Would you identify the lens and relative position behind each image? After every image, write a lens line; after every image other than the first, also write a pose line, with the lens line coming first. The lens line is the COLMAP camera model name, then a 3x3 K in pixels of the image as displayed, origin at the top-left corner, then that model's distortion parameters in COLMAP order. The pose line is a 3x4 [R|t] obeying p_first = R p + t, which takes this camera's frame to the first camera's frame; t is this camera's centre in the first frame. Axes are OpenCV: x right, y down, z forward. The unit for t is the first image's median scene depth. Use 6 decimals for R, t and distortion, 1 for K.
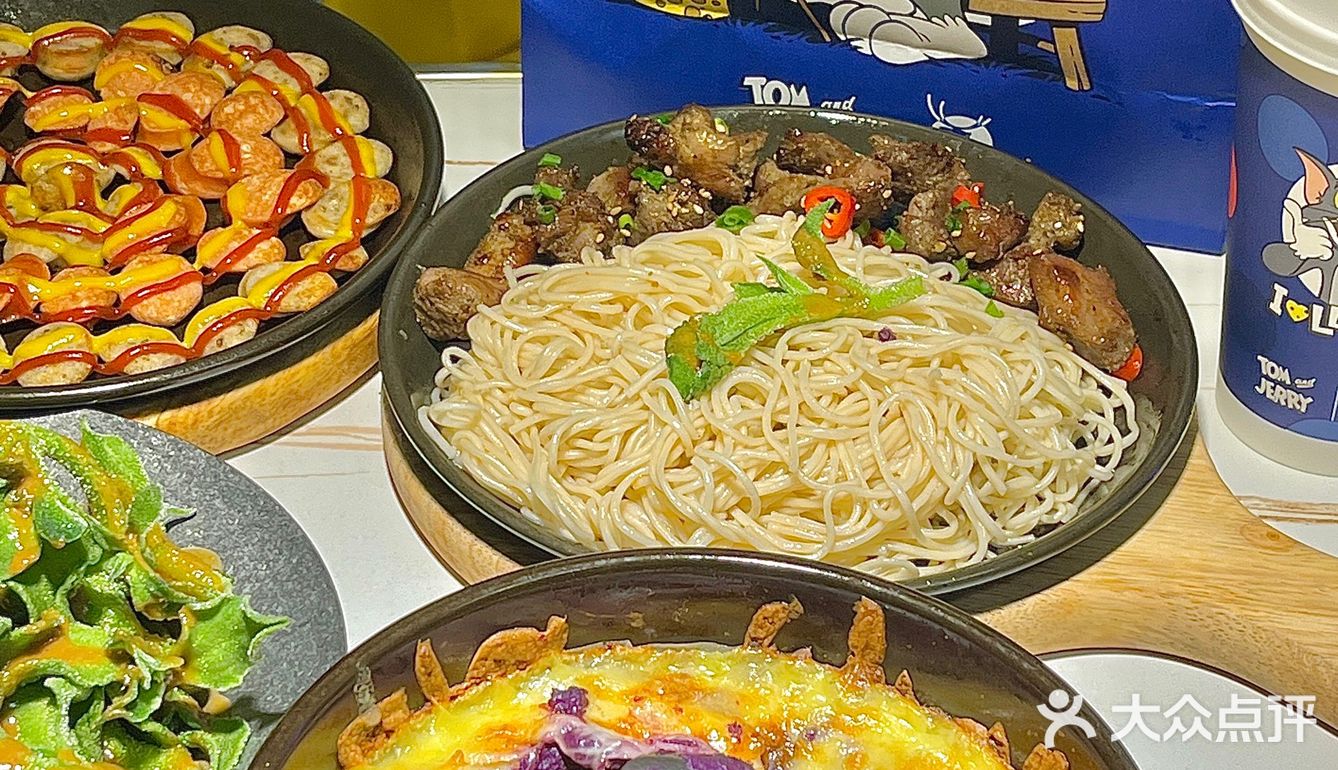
lens RADIAL K [[2053.9, 0, 669.0], [0, 2053.9, 385.0], [0, 0, 1]] dist [0.008248, 0.030730]
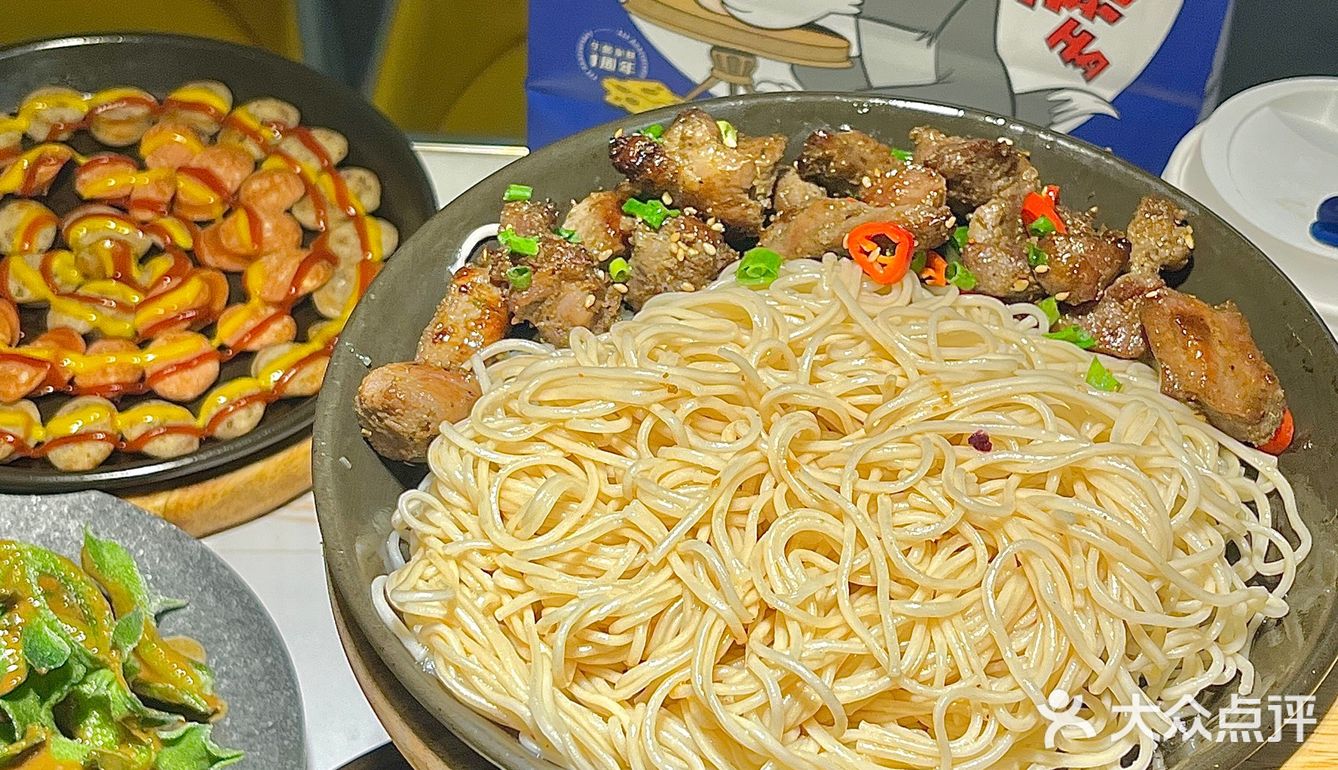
lens RADIAL K [[1751.0, 0, 701.7], [0, 1751.0, 384.7], [0, 0, 1]] dist [0.011665, -0.003527]
pose [[0.996659, -0.071769, 0.038980, -0.020328], [0.066662, 0.990603, 0.119425, -0.123287], [-0.047184, -0.116427, 0.992078, 0.347727]]
